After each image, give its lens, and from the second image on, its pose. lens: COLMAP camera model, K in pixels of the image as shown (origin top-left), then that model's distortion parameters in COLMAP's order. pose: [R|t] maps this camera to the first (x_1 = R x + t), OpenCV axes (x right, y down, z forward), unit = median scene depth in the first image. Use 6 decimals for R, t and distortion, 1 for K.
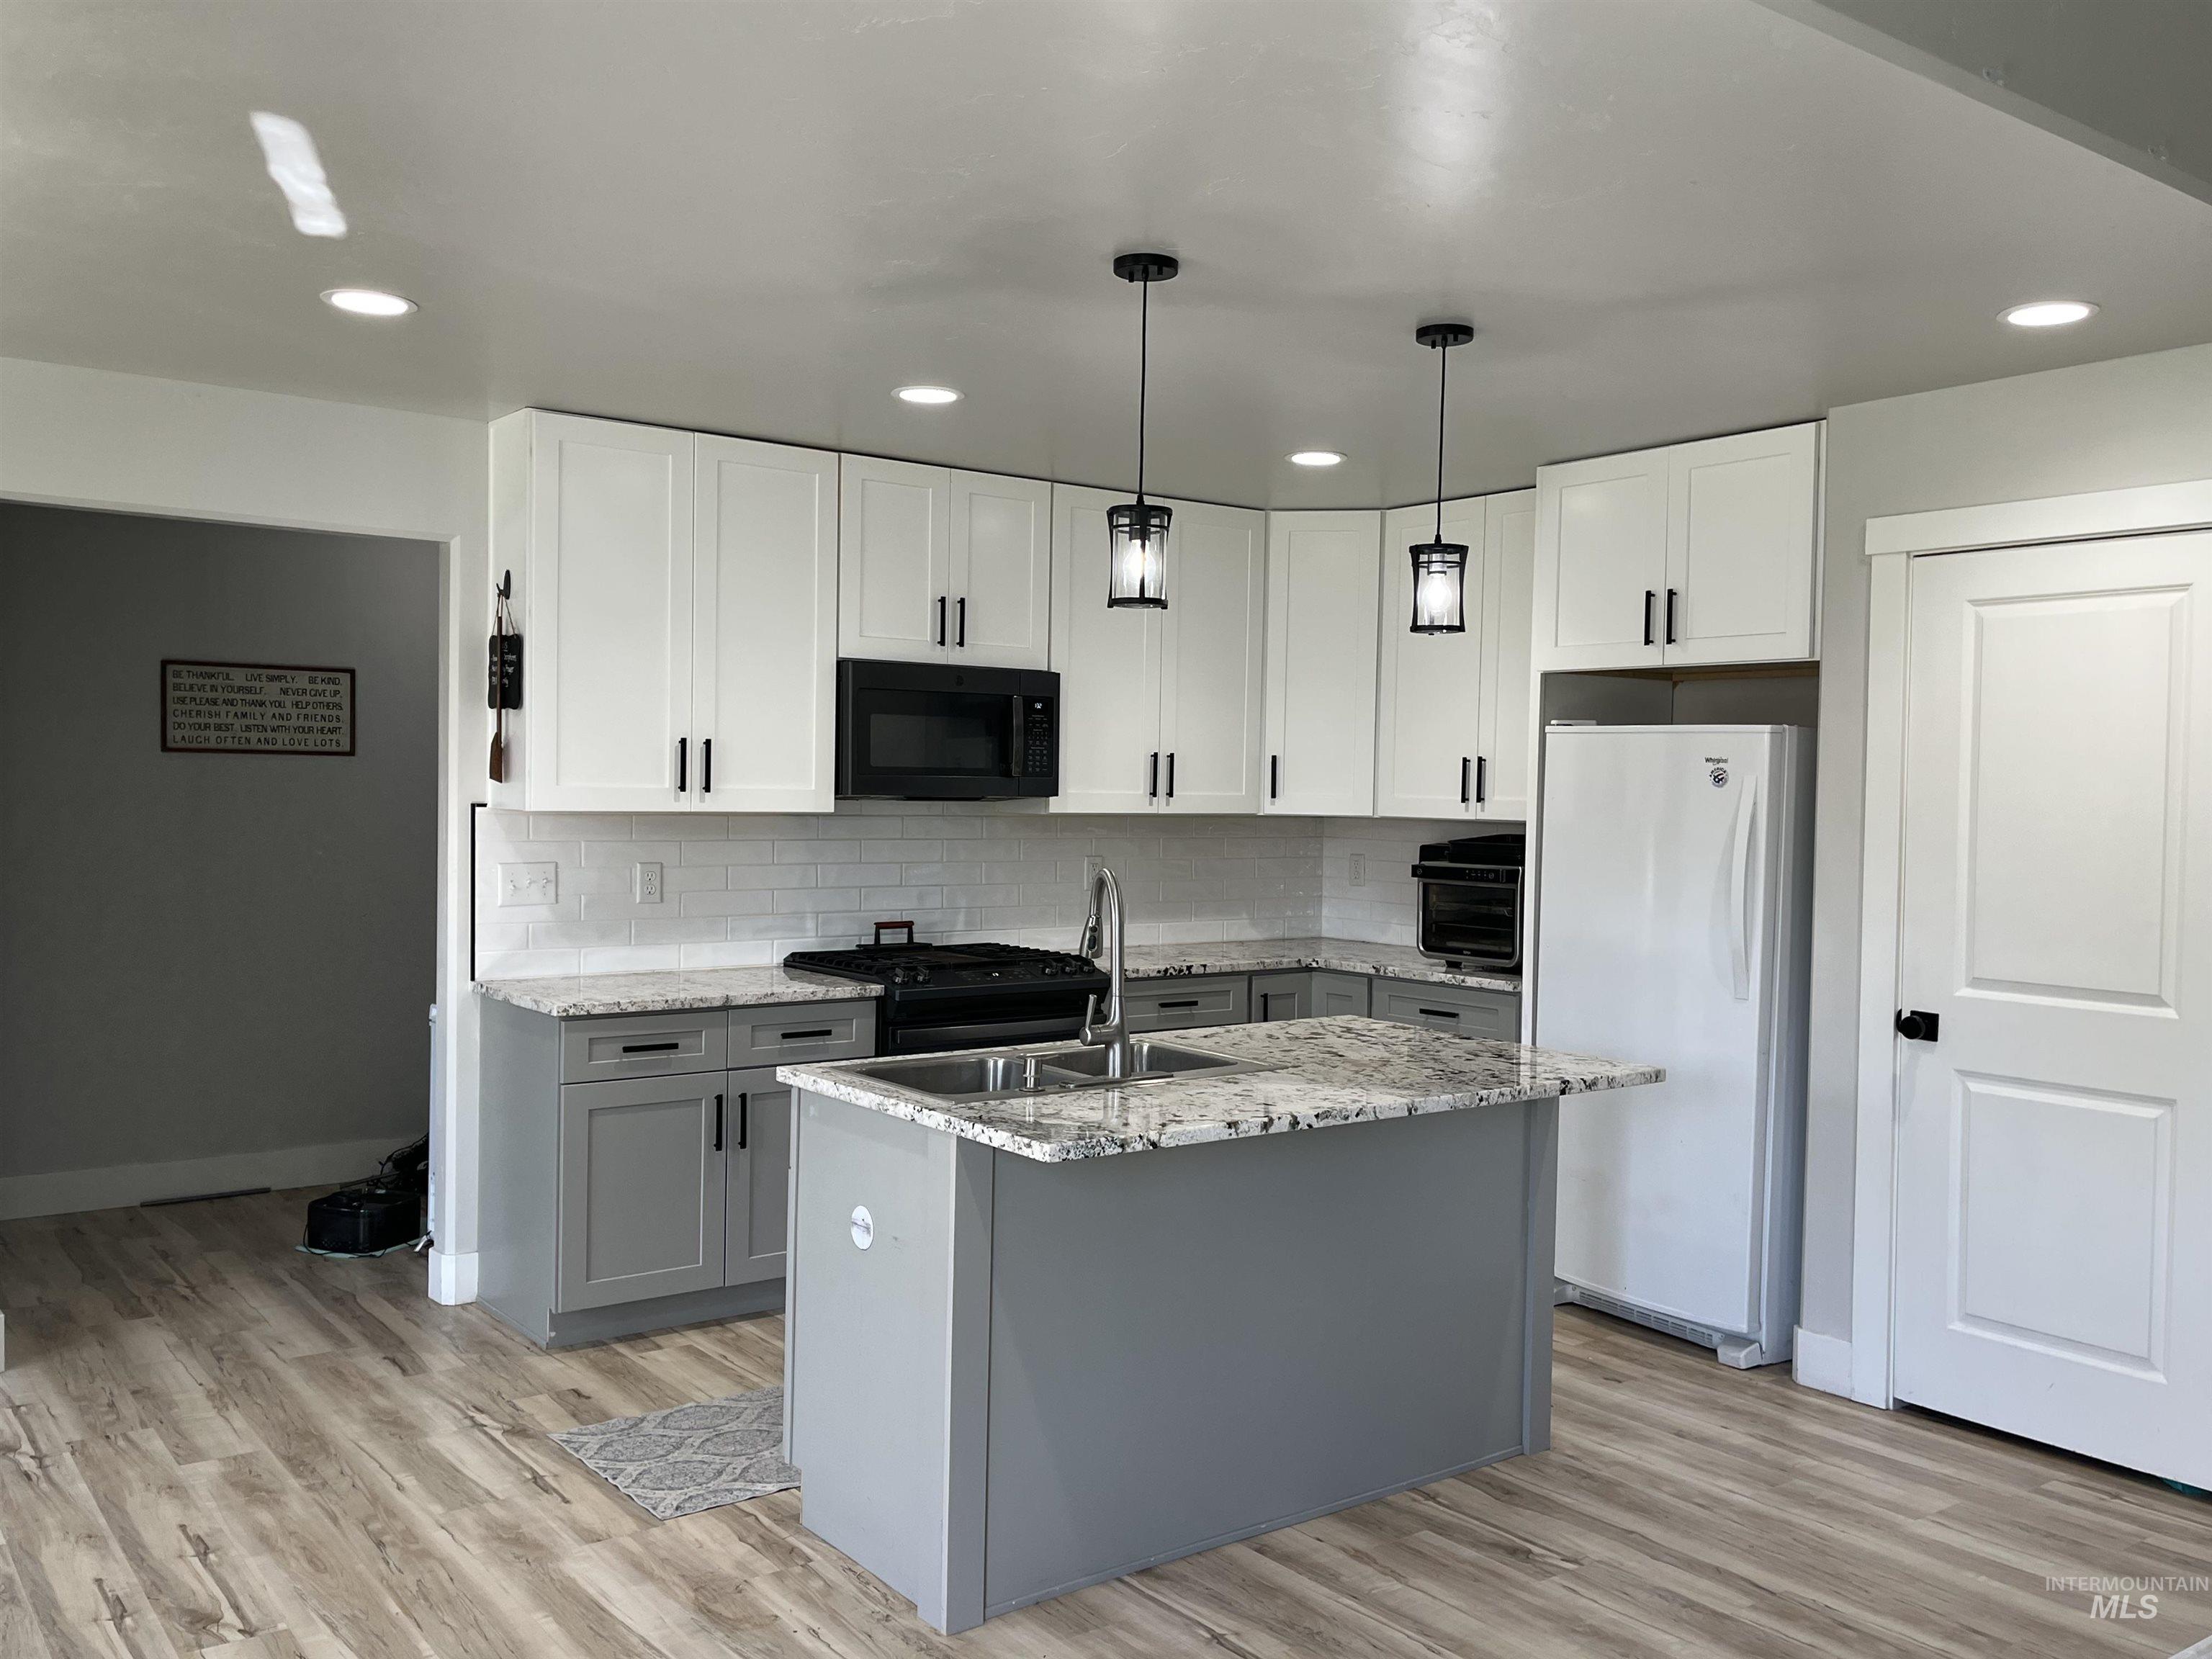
lens RADIAL K [[1891.2, 0, 1107.8], [0, 1891.2, 812.5], [0, 0, 1]] dist [0.043074, -0.044454]
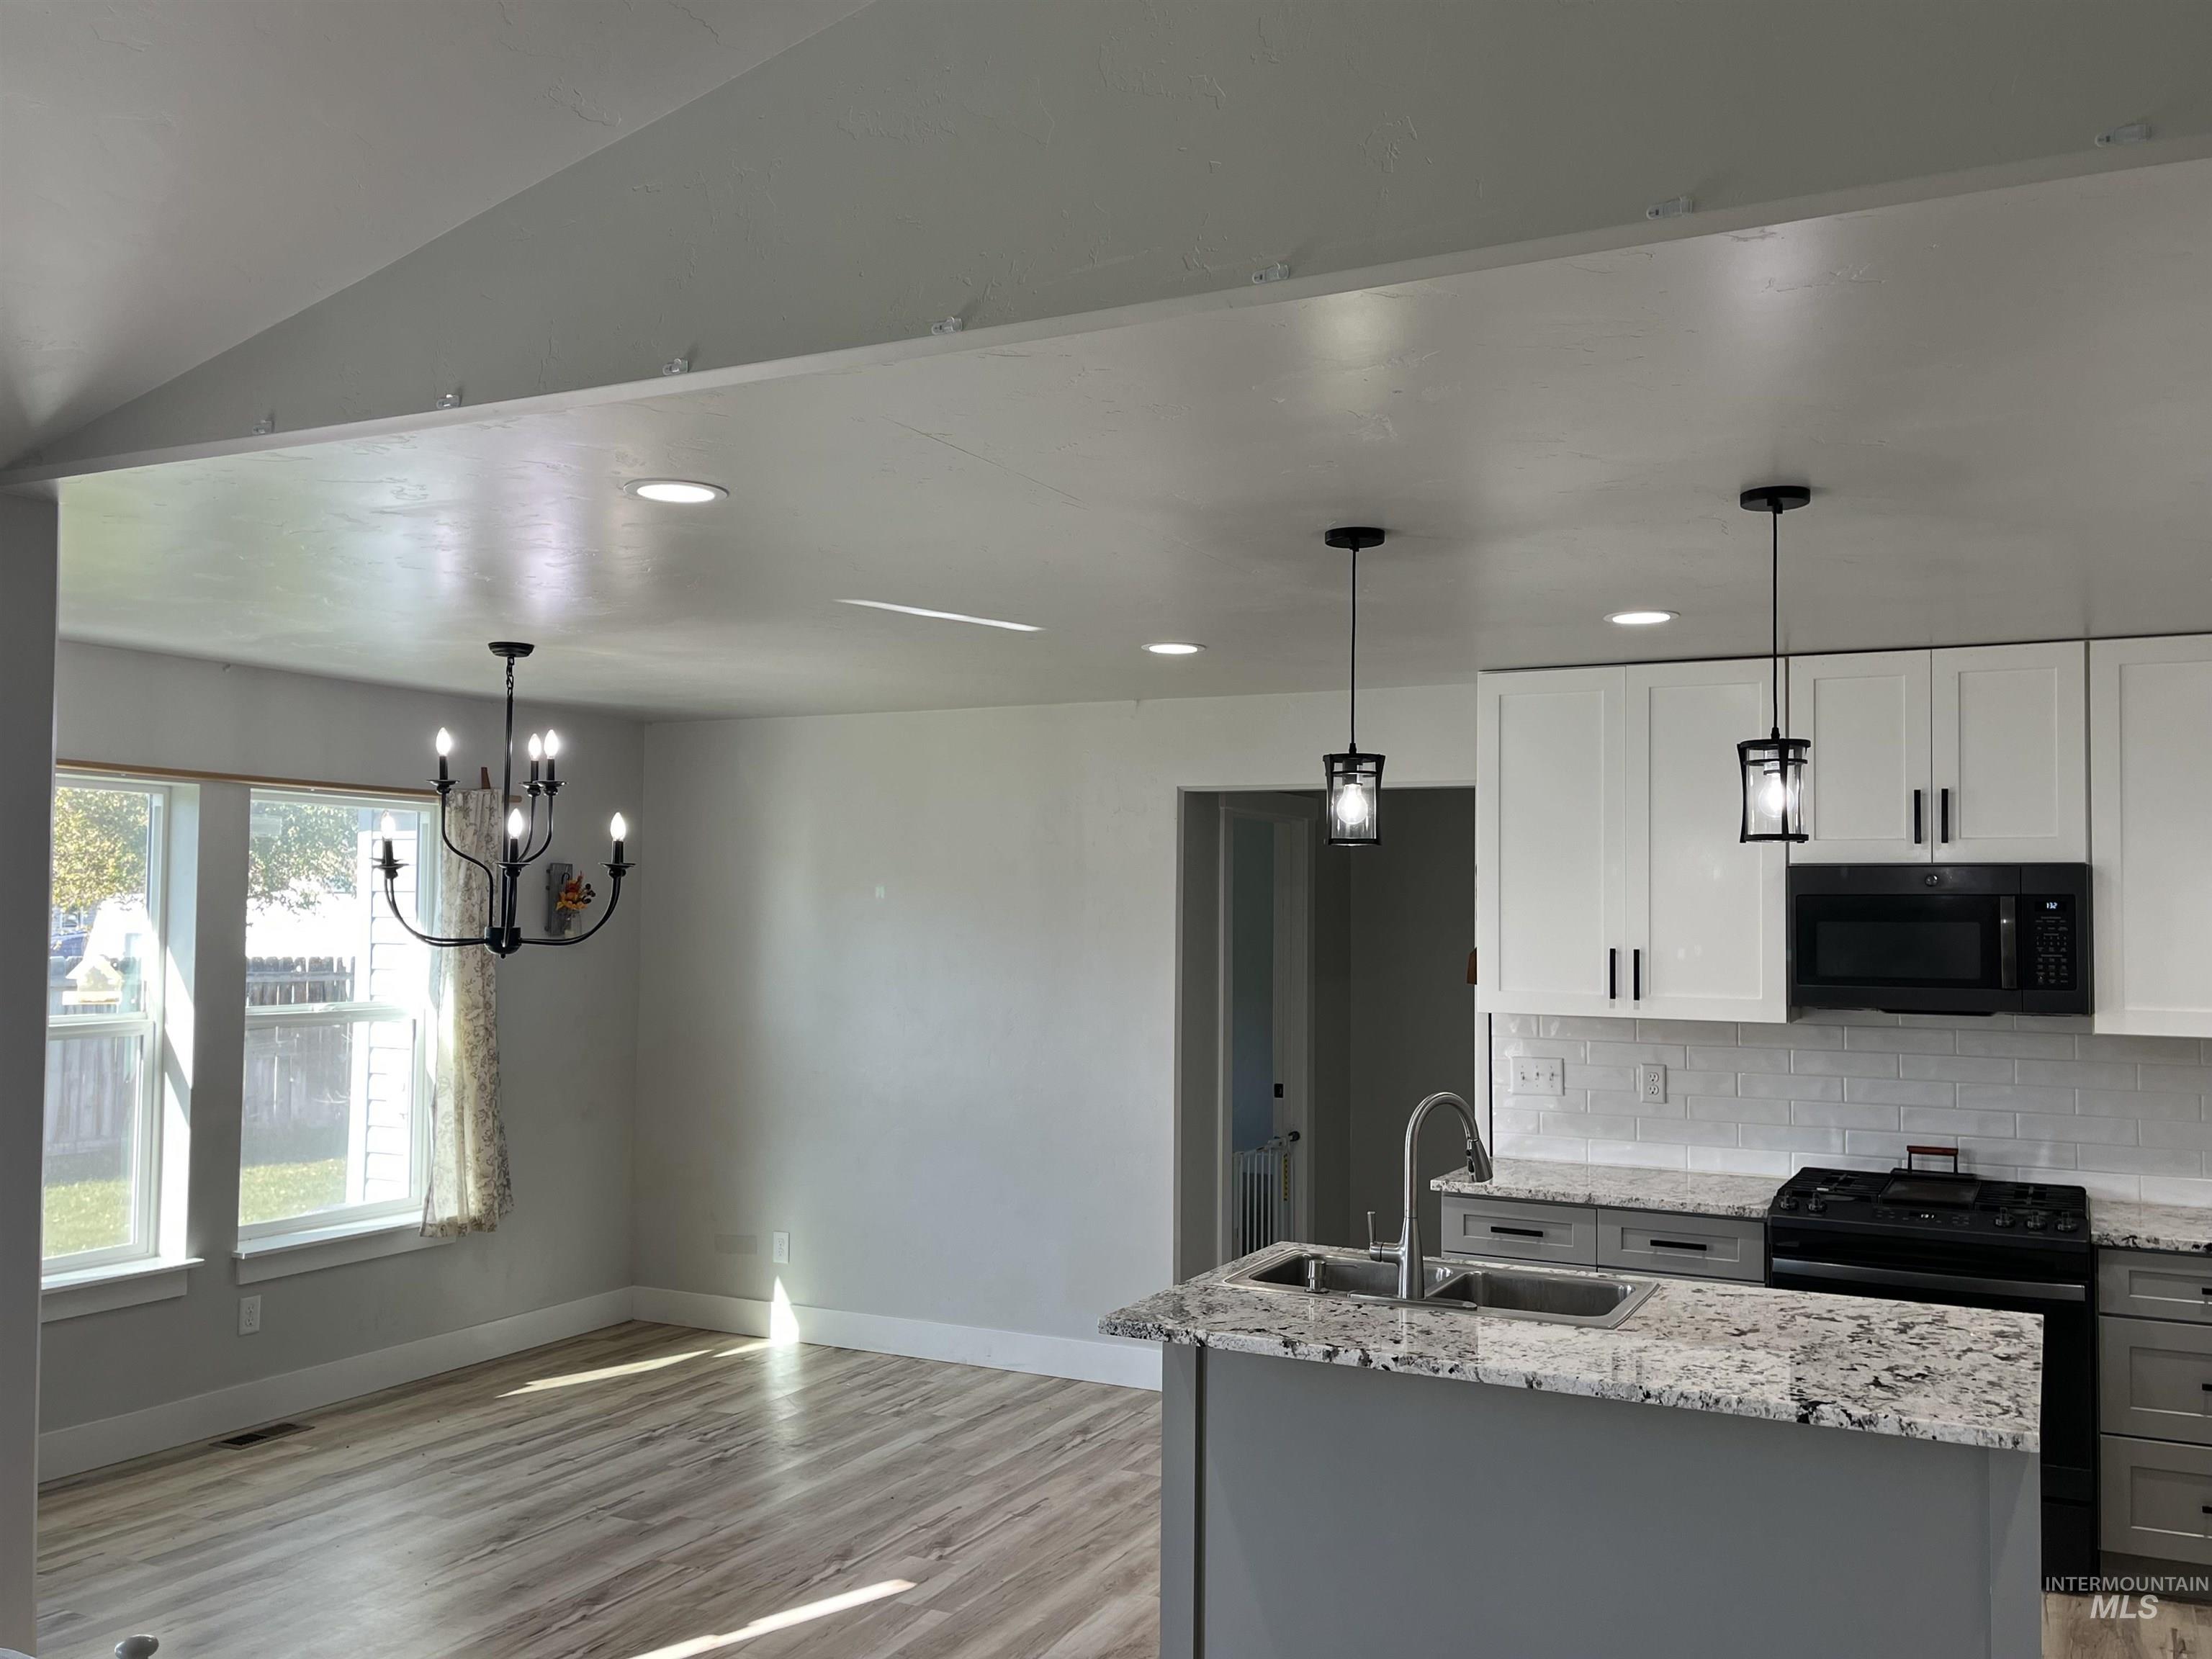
lens RADIAL K [[1891.2, 0, 1107.5], [0, 1891.2, 842.6], [0, 0, 1]] dist [0.043074, -0.044454]
pose [[0.426133, -0.047551, -0.903410, 0.647300], [-0.016022, 0.998064, -0.060091, -0.031118], [0.904519, 0.040081, 0.424546, 0.297977]]
